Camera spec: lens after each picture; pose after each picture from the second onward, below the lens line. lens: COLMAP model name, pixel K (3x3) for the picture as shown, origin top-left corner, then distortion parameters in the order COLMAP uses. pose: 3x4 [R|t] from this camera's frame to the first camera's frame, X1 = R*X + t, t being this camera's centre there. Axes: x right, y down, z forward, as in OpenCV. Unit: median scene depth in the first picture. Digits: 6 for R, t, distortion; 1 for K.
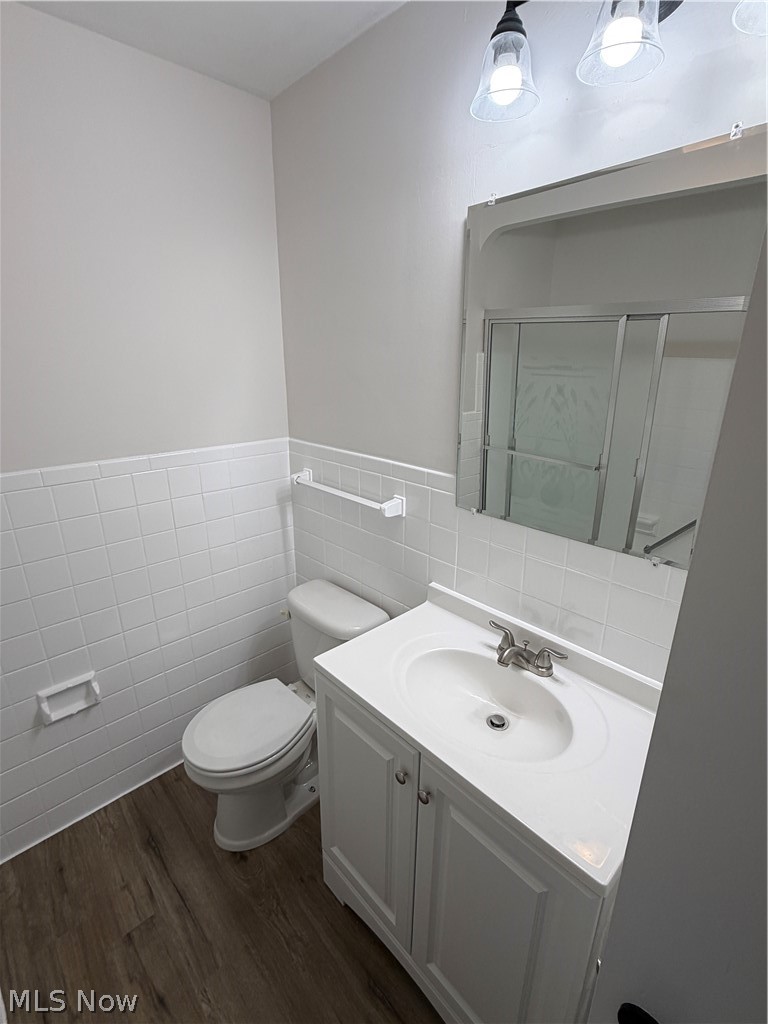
lens RADIAL K [[494.8, 0, 396.9], [0, 494.8, 509.4], [0, 0, 1]] dist [-0.001091, 0.000795]
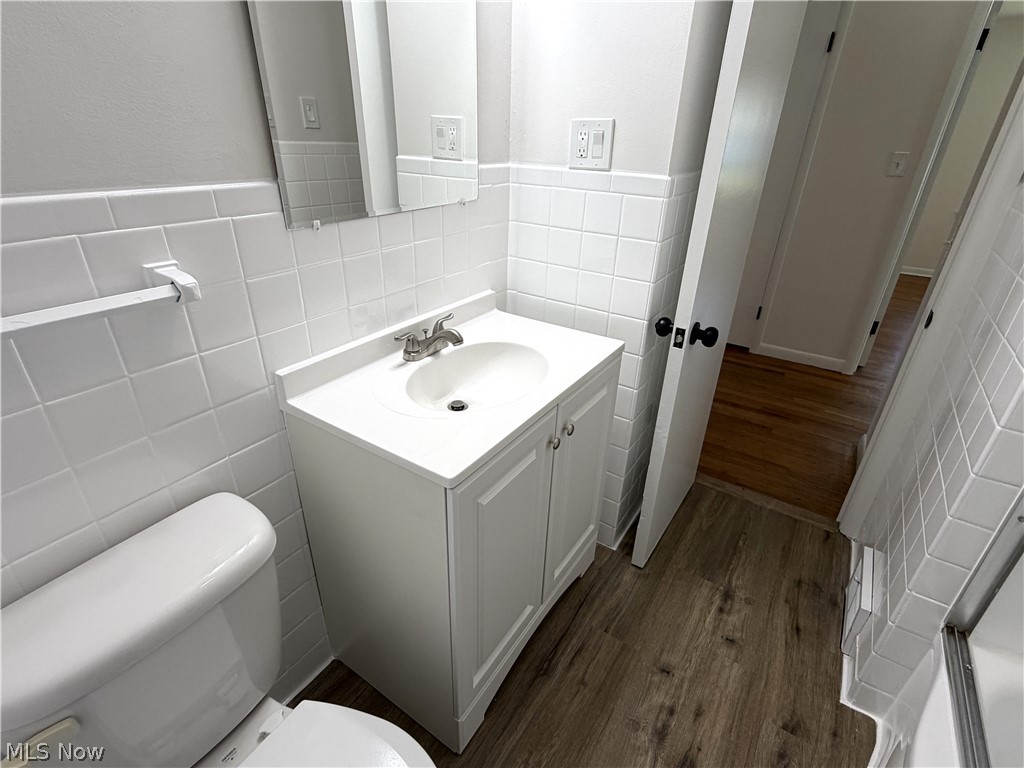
lens RADIAL K [[494.8, 0, 514.2], [0, 494.8, 379.7], [0, 0, 1]] dist [-0.001091, 0.000795]
pose [[-0.235351, -0.445868, 0.863604, -0.657419], [0.274260, 0.821984, 0.499122, -0.094355], [-0.932412, 0.354321, -0.071171, 0.894319]]
